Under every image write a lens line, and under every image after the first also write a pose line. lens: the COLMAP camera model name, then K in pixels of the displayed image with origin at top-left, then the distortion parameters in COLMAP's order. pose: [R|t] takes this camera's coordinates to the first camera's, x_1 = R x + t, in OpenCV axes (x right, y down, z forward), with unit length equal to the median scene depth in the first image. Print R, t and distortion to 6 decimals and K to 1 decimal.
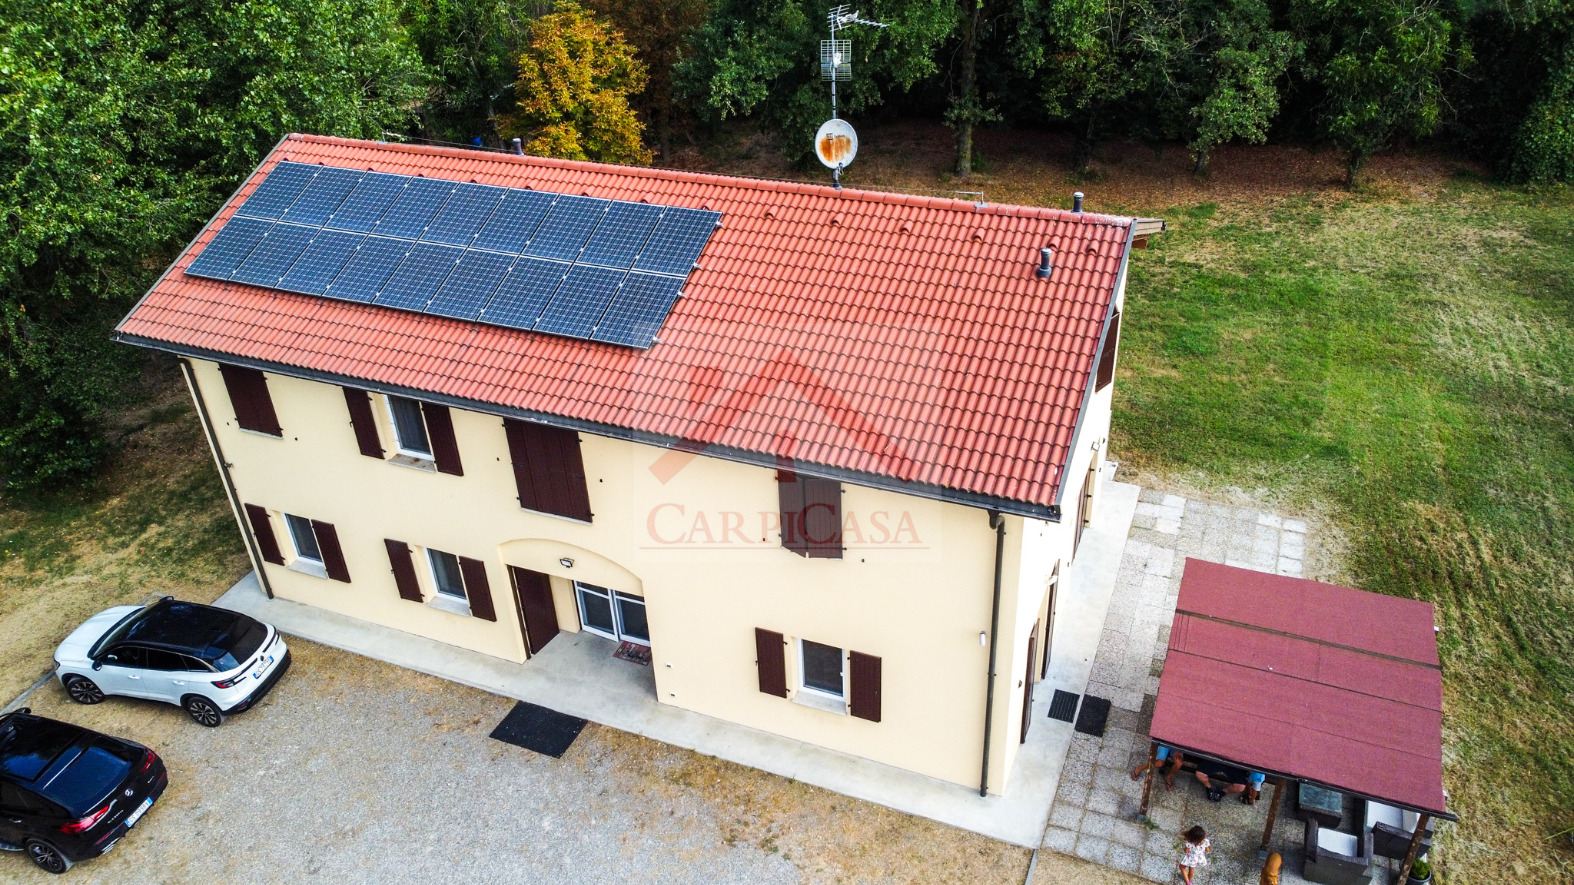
lens RADIAL K [[1194.4, 0, 787.0], [0, 1194.4, 442.5], [0, 0, 1]] dist [0.000869, -0.002162]
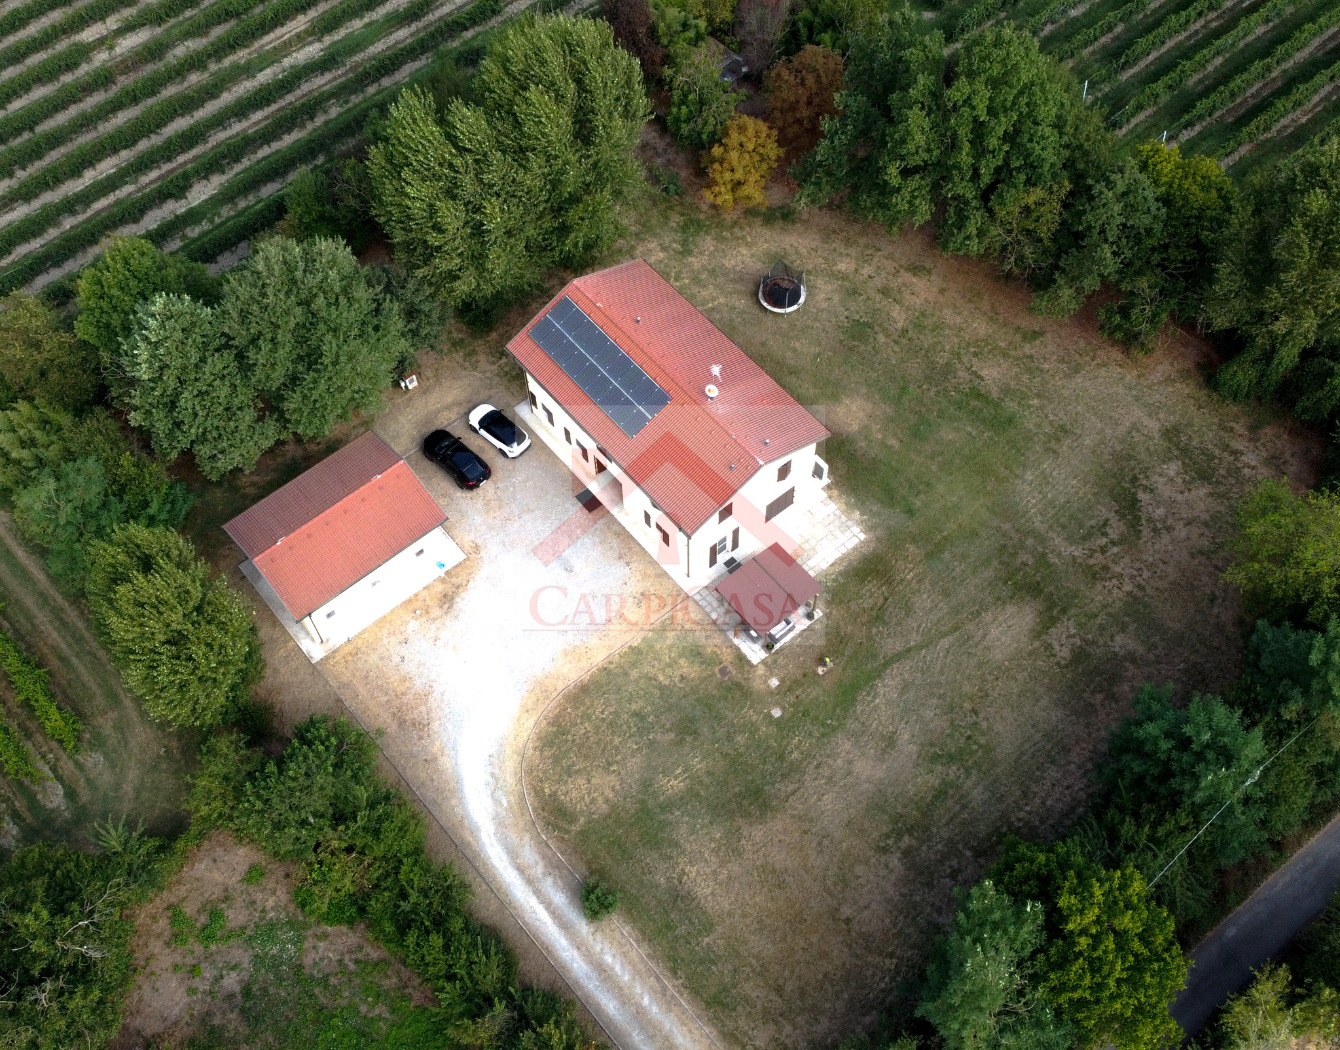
lens RADIAL K [[1362.2, 0, 670.0], [0, 1362.2, 525.0], [0, 0, 1]] dist [-0.000865, 0.000372]
pose [[0.879575, 0.427599, -0.208584, 0.805567], [-0.274574, 0.814278, 0.511430, -1.688573], [0.388532, -0.392569, 0.833626, -2.084811]]
